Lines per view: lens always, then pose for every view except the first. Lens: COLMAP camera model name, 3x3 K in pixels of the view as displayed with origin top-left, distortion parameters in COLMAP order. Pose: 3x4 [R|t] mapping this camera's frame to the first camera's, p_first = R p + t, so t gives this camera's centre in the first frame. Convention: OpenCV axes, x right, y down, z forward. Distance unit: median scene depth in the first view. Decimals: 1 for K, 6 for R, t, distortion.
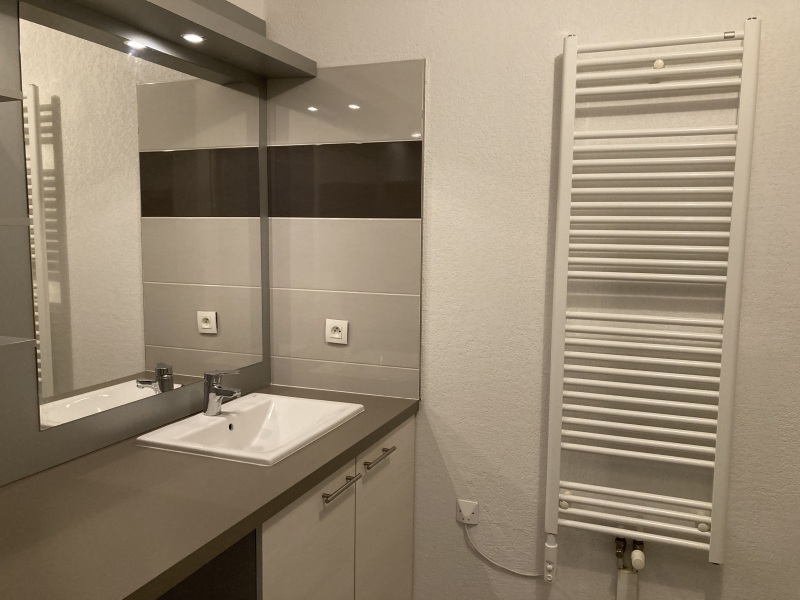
lens RADIAL K [[654.8, 0, 400.0], [0, 654.8, 300.0], [0, 0, 1]] dist [0.002878, 0.001247]
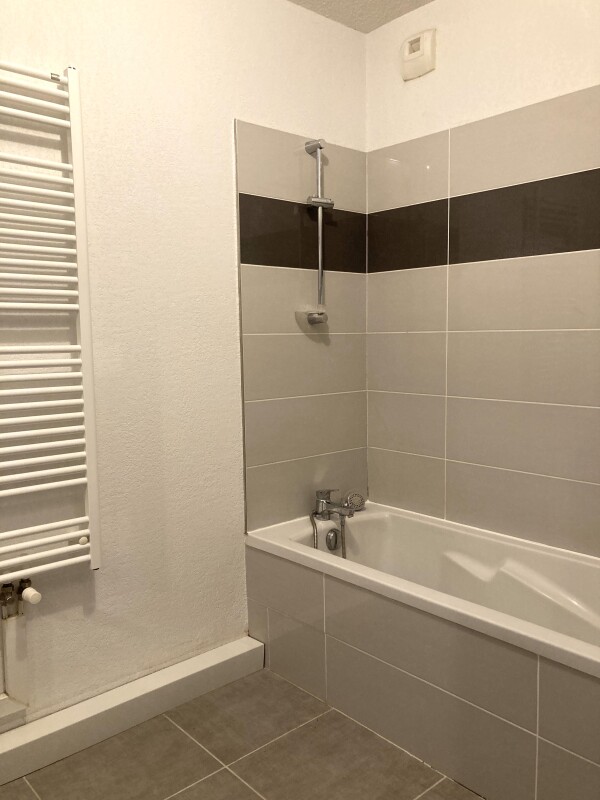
lens RADIAL K [[654.8, 0, 300.0], [0, 654.8, 400.0], [0, 0, 1]] dist [0.002878, 0.001247]
pose [[0.436136, -0.109227, 0.893227, -0.316858], [0.108385, 0.991756, 0.068354, 0.083419], [-0.893330, 0.067001, 0.444379, 0.189498]]
